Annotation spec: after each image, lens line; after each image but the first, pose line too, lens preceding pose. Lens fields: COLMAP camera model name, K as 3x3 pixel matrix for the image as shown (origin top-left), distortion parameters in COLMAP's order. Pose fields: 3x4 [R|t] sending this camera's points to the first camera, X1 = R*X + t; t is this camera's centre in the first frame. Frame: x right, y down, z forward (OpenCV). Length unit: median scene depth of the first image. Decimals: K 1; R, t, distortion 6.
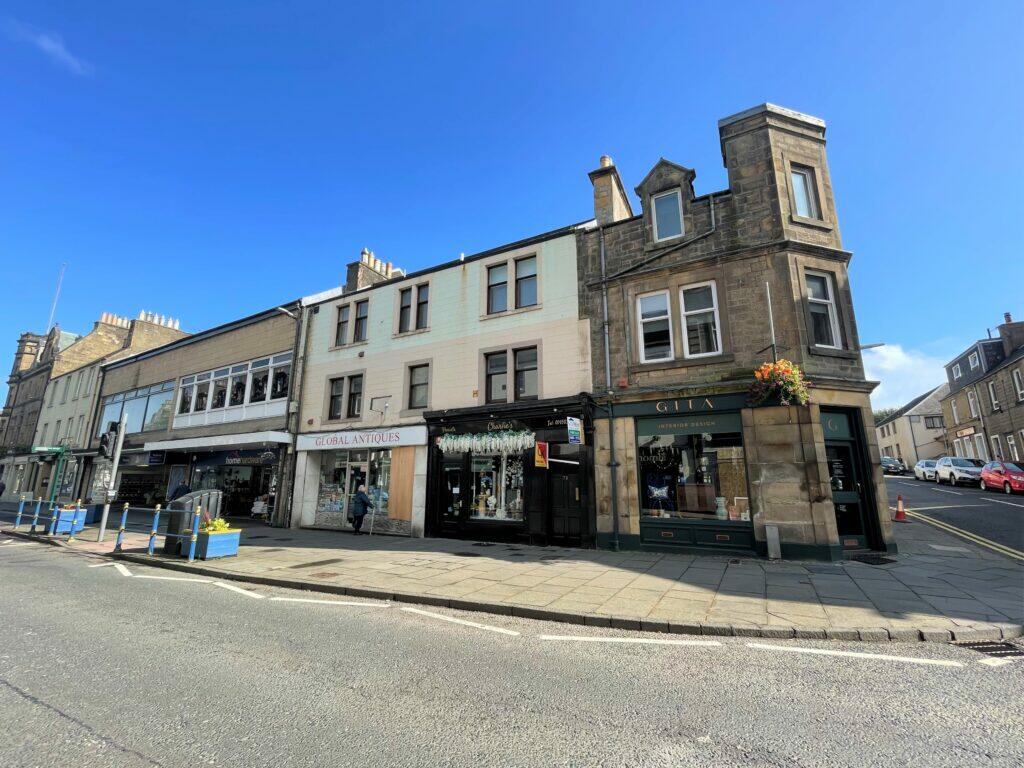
lens RADIAL K [[433.8, 0, 501.8], [0, 433.8, 382.8], [0, 0, 1]] dist [-0.001751, -0.000191]
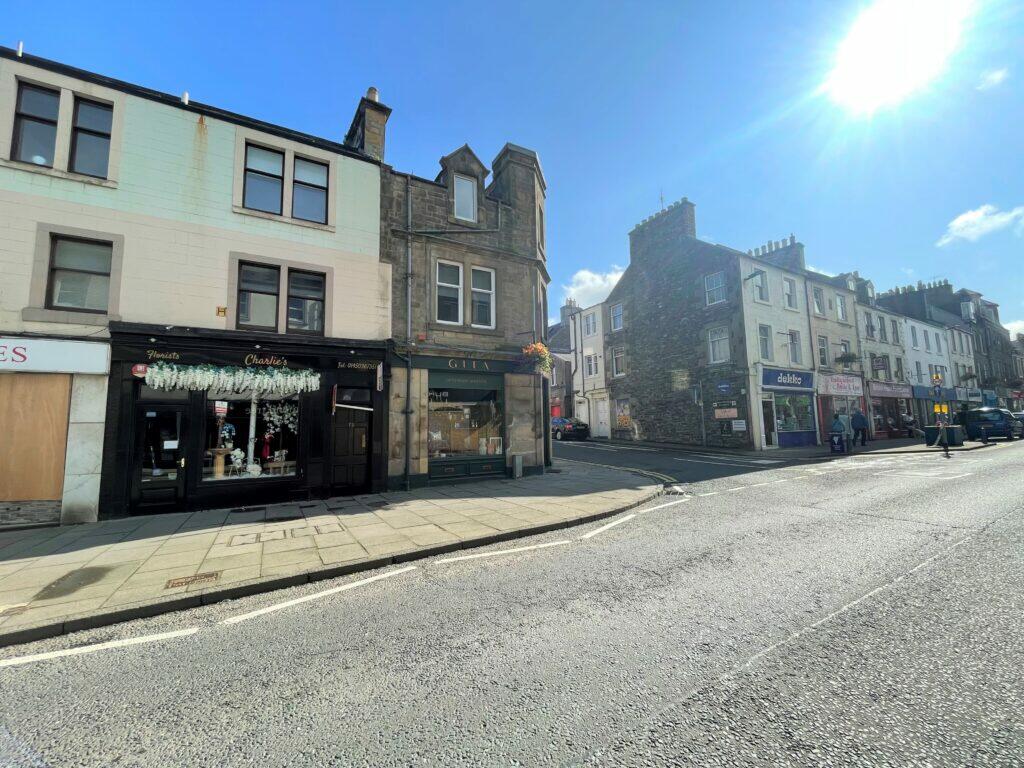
lens RADIAL K [[433.8, 0, 501.8], [0, 433.8, 382.8], [0, 0, 1]] dist [-0.001751, -0.000191]
pose [[0.511171, 0.079516, 0.855793, -0.493299], [-0.168889, 0.985591, 0.009303, 0.064742], [-0.842722, -0.149289, 0.517235, 0.249065]]
